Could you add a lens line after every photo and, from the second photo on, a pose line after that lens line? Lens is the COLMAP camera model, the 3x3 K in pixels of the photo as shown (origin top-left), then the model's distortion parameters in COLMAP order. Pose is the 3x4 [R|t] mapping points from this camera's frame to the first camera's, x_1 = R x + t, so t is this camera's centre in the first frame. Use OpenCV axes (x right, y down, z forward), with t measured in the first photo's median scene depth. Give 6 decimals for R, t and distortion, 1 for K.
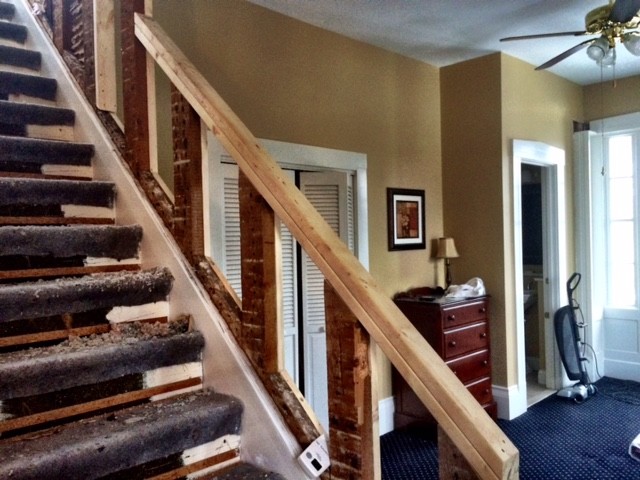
lens RADIAL K [[560.5, 0, 319.9], [0, 560.5, 240.9], [0, 0, 1]] dist [0.020866, 0.001542]
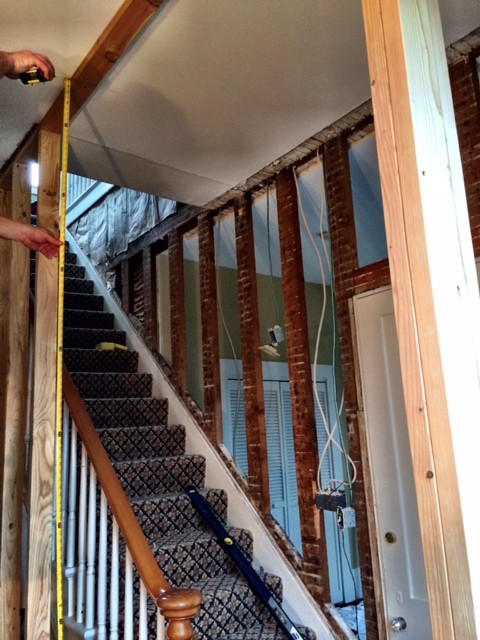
lens RADIAL K [[540.7, 0, 236.9], [0, 540.7, 318.9], [0, 0, 1]] dist [0.060091, -0.069176]
pose [[0.990808, -0.050556, -0.125477, 0.046964], [0.023219, 0.977332, -0.210435, 0.004808], [0.133271, 0.205587, 0.969522, -0.584156]]
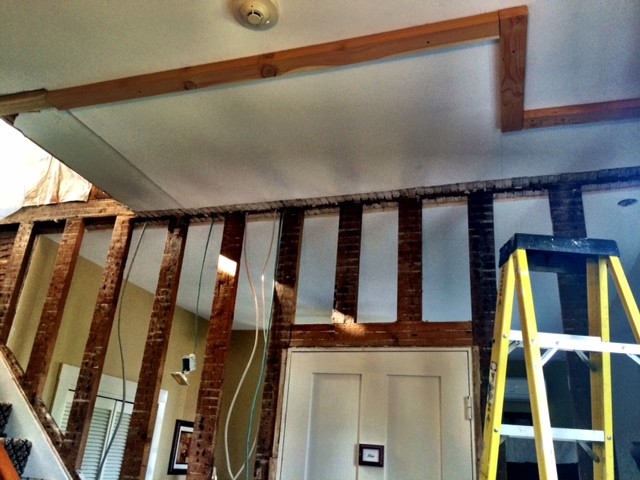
lens RADIAL K [[540.7, 0, 321.5], [0, 540.7, 238.7], [0, 0, 1]] dist [0.060091, -0.069176]
pose [[0.891108, 0.254344, 0.375814, -0.329625], [-0.090985, 0.911487, -0.401139, -0.006428], [-0.444577, 0.323265, 0.835375, -0.639868]]
